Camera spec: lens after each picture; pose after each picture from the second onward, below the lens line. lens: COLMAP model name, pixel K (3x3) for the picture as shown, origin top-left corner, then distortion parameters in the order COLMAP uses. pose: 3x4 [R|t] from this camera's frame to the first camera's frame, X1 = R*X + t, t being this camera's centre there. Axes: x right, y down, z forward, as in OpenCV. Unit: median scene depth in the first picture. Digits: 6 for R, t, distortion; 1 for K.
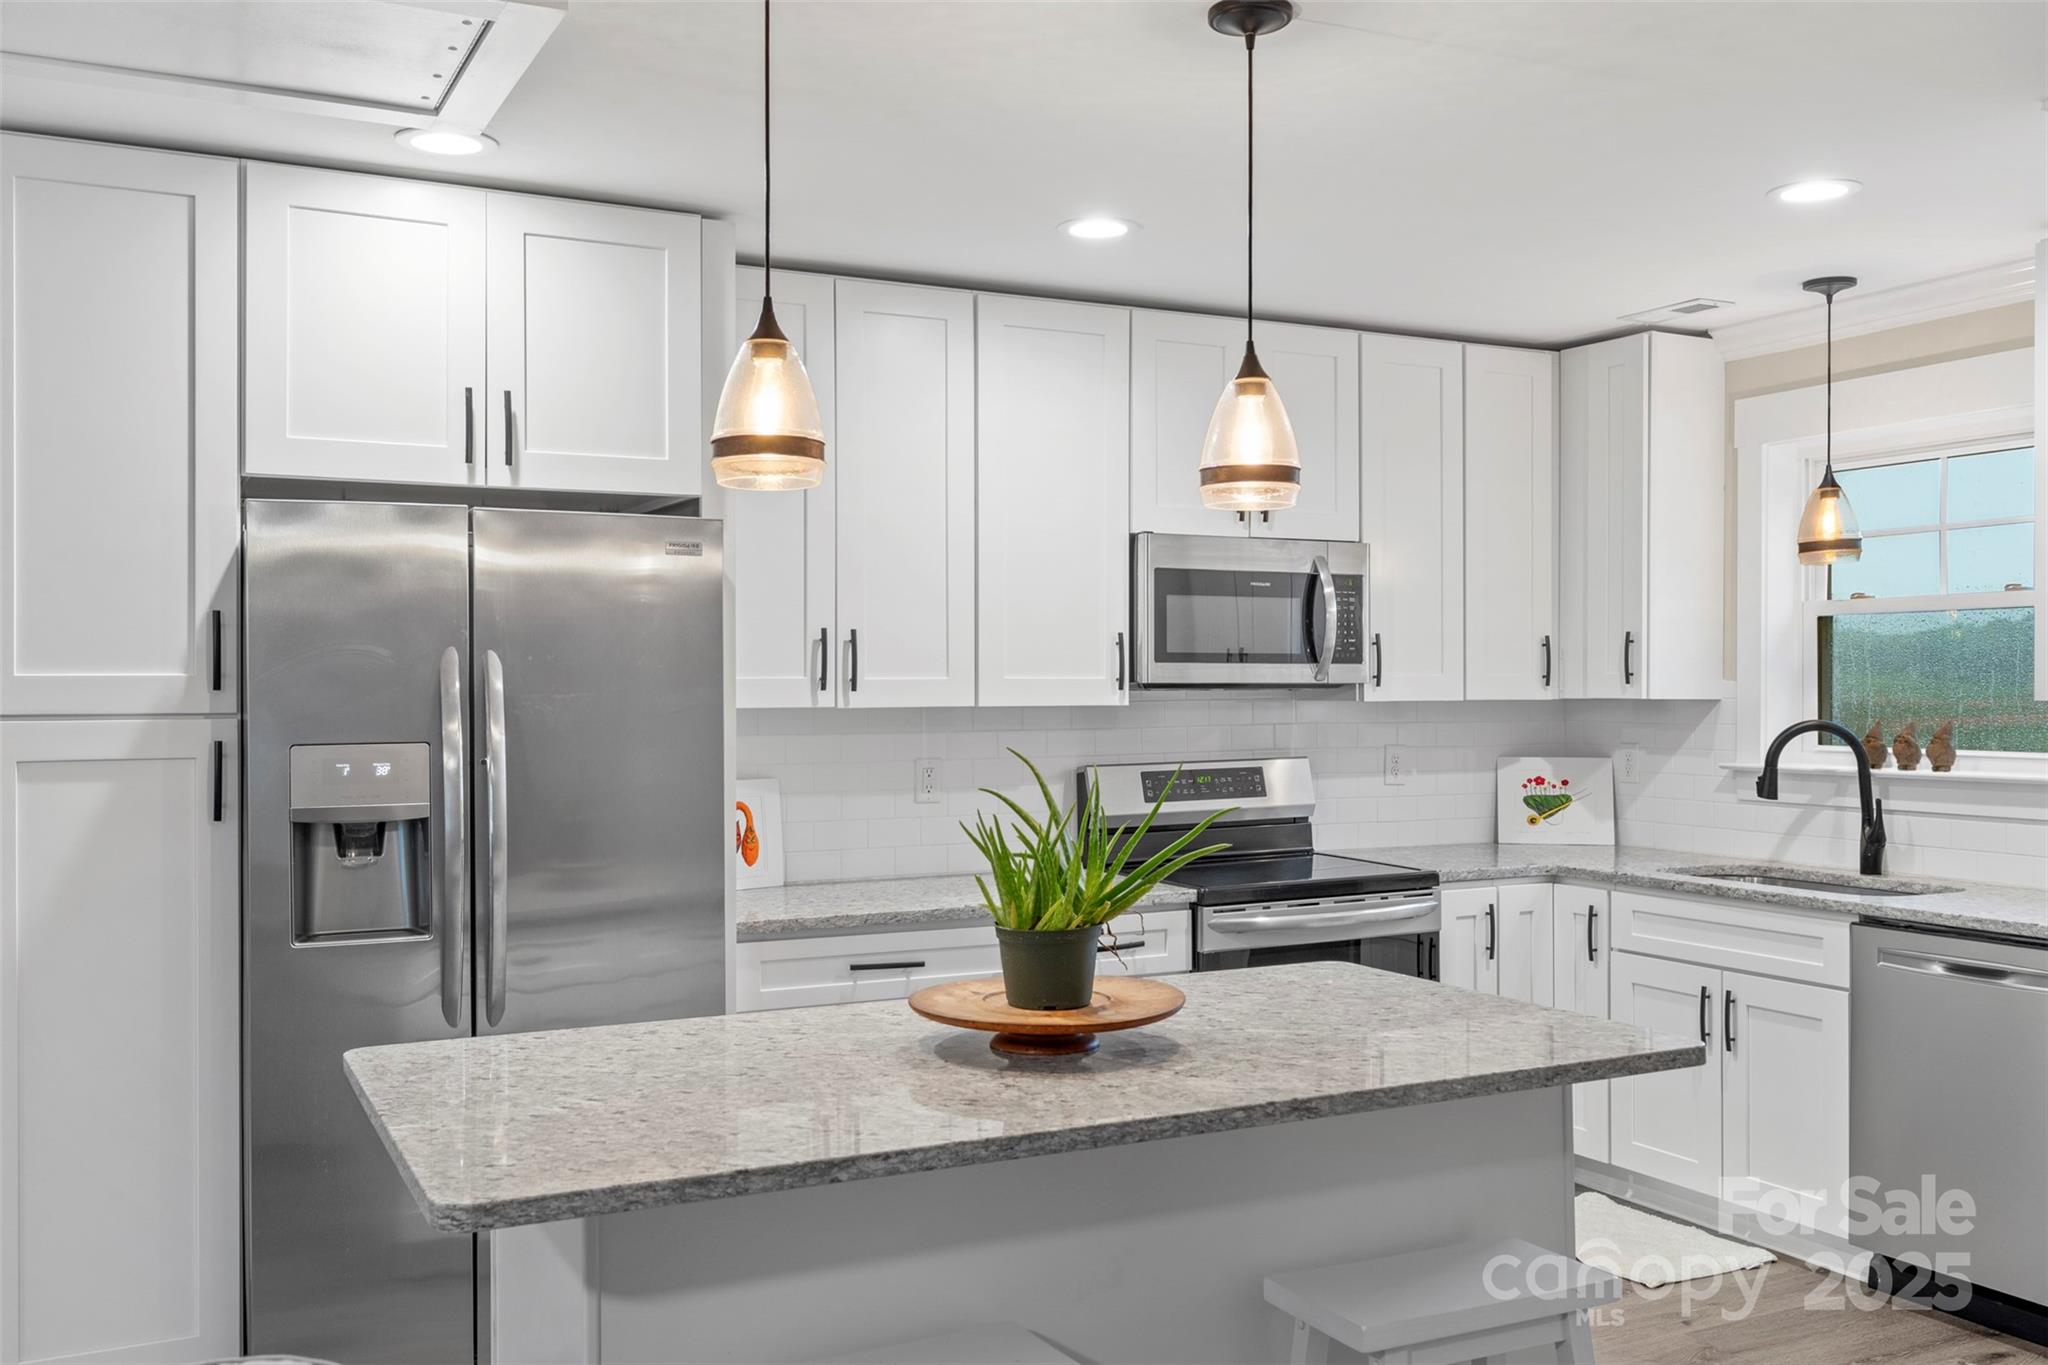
lens RADIAL K [[1773.9, 0, 1024.0], [0, 1773.9, 682.5], [0, 0, 1]] dist [0.000873, 0.000182]
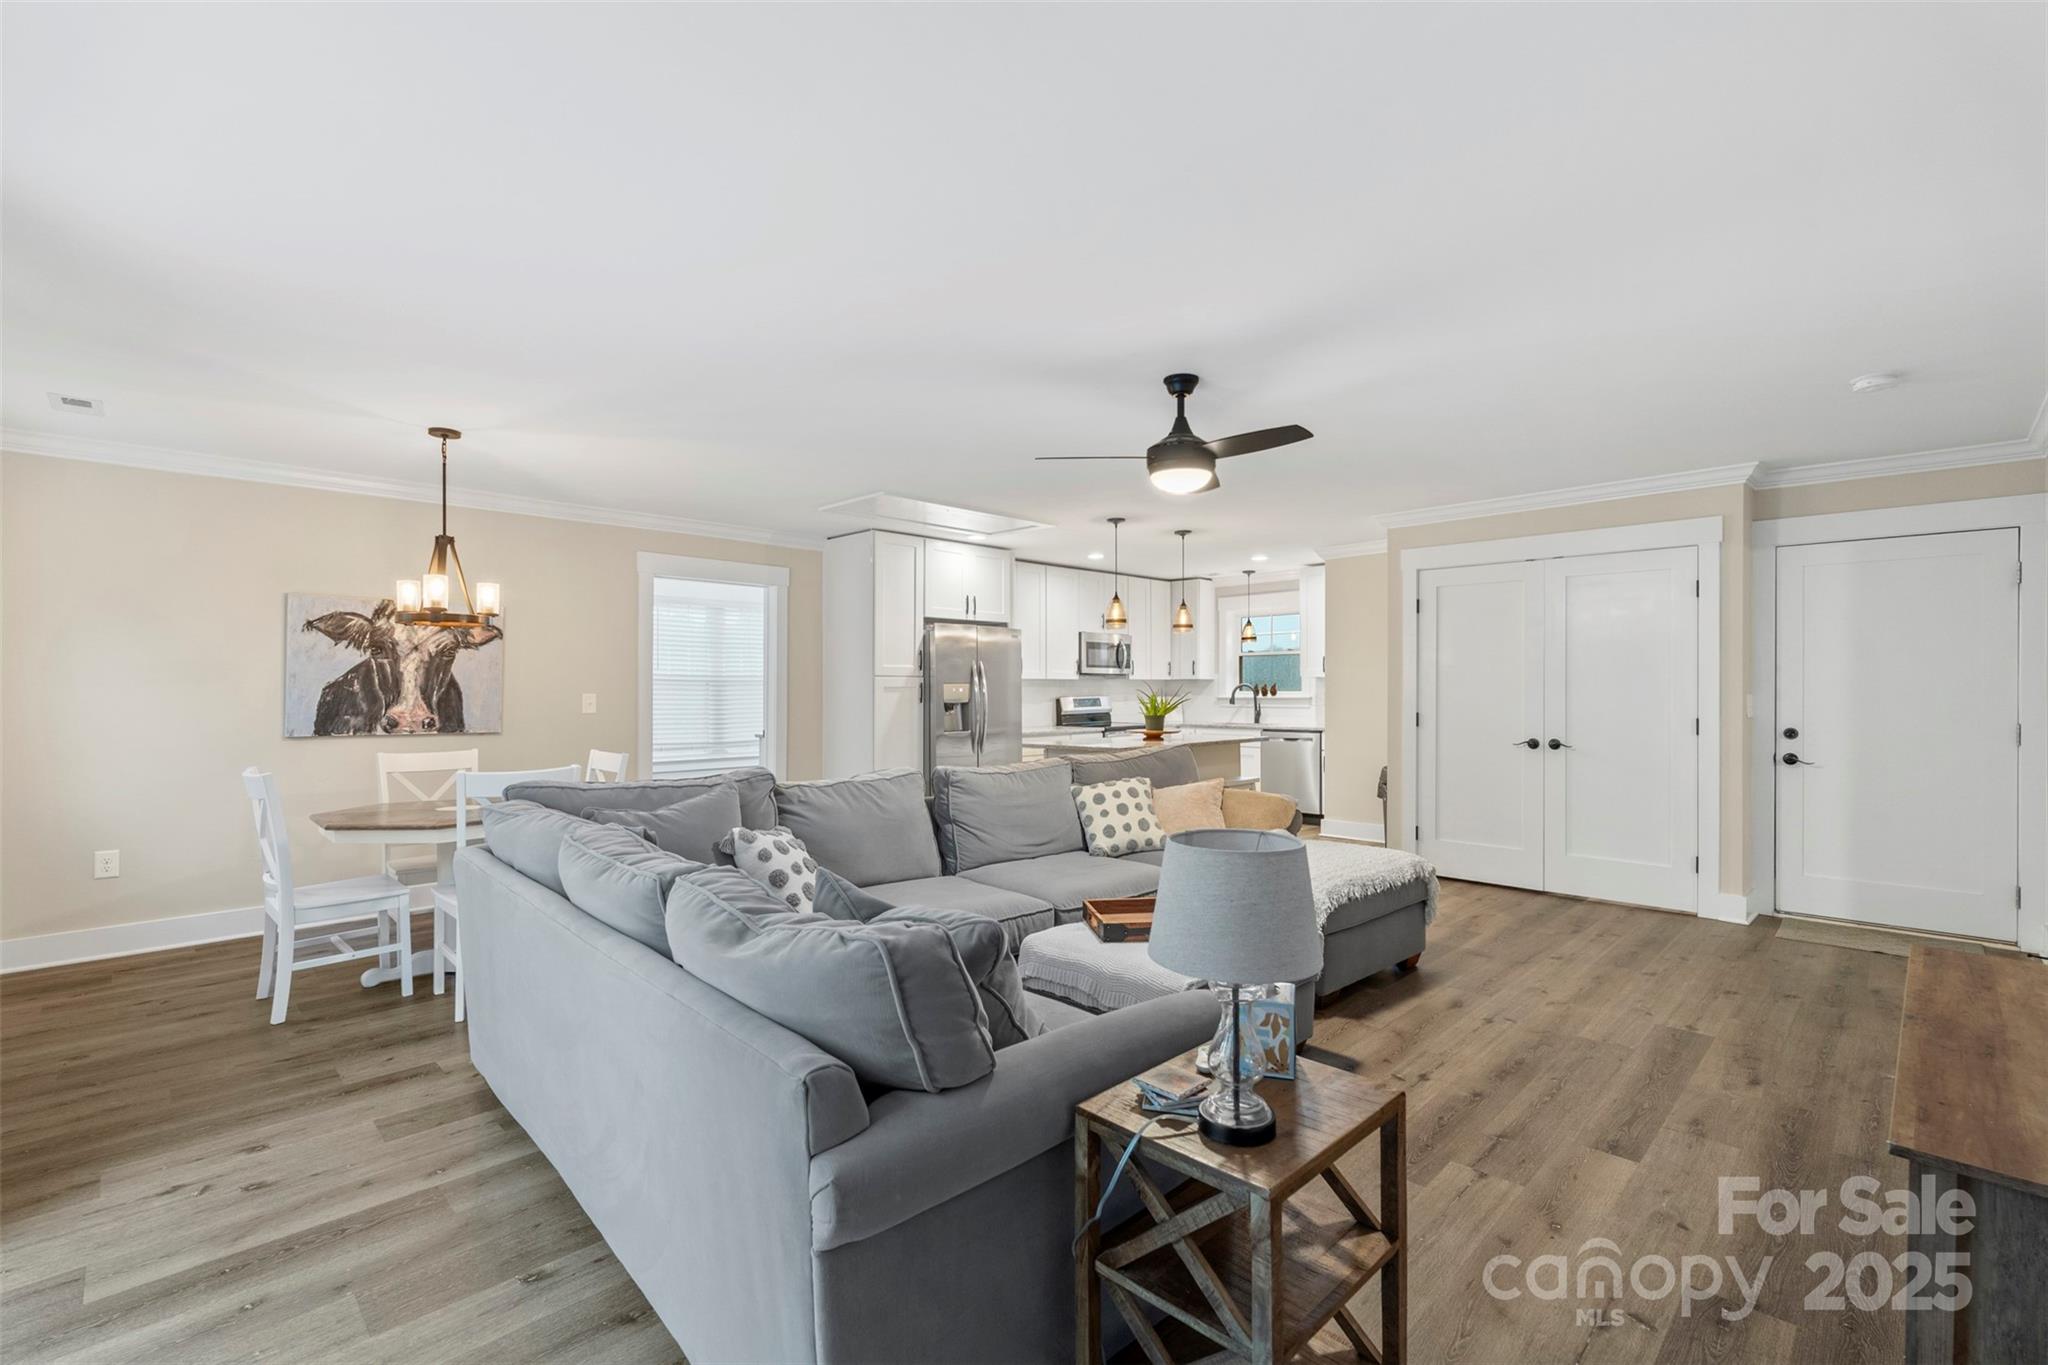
lens RADIAL K [[909.1, 0, 1026.7], [0, 909.1, 685.6], [0, 0, 1]] dist [-0.001082, -0.000412]
pose [[0.953115, 0.000441, 0.302609, -0.606338], [0.001470, 0.999980, -0.006088, 0.037283], [-0.302606, 0.006247, 0.953095, -0.742042]]
